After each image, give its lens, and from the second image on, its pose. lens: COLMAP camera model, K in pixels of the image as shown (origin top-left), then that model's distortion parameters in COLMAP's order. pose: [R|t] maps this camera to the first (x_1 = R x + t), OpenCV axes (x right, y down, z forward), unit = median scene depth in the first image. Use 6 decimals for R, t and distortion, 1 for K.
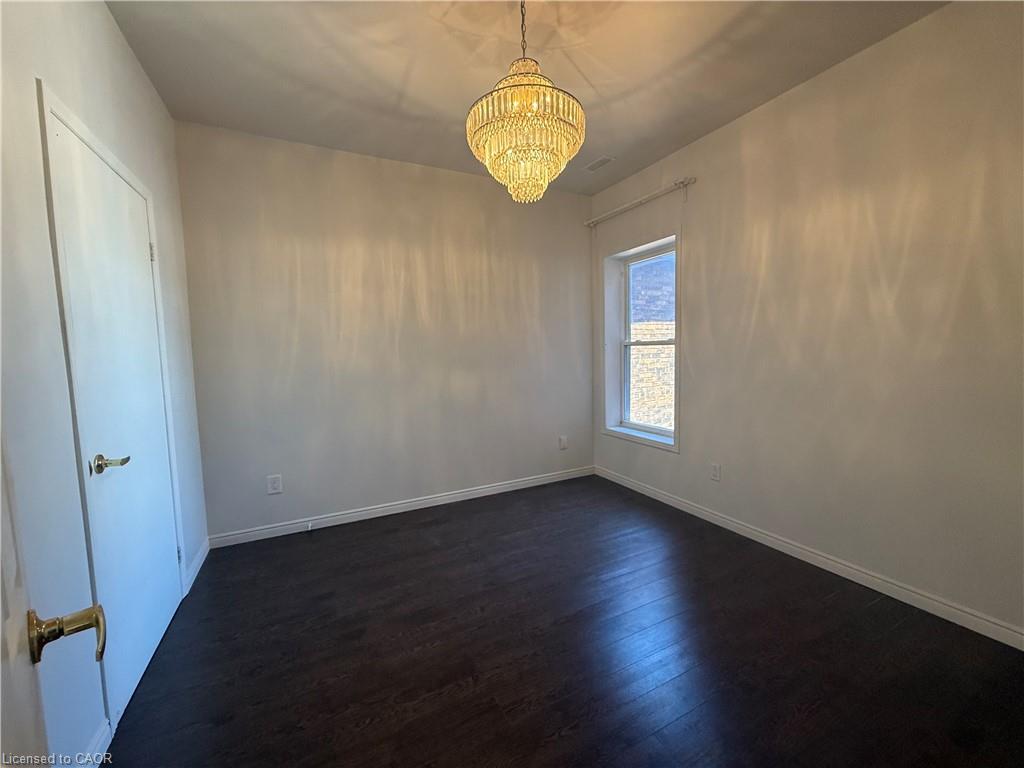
lens RADIAL K [[407.3, 0, 509.2], [0, 407.3, 383.4], [0, 0, 1]] dist [0.000797, -0.000569]
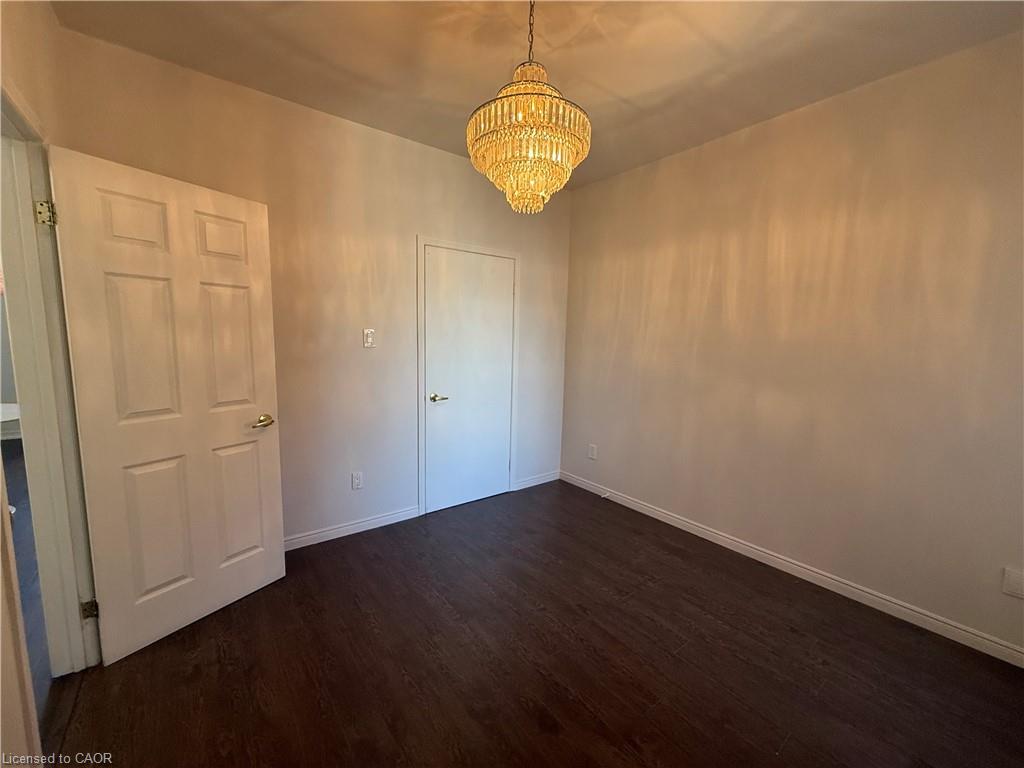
lens RADIAL K [[407.3, 0, 511.4], [0, 407.3, 384.5], [0, 0, 1]] dist [0.000797, -0.000569]
pose [[0.191882, 0.144318, -0.970749, 0.595883], [-0.107829, 0.986241, 0.125307, -0.096214], [0.975476, 0.080630, 0.204804, 0.464707]]
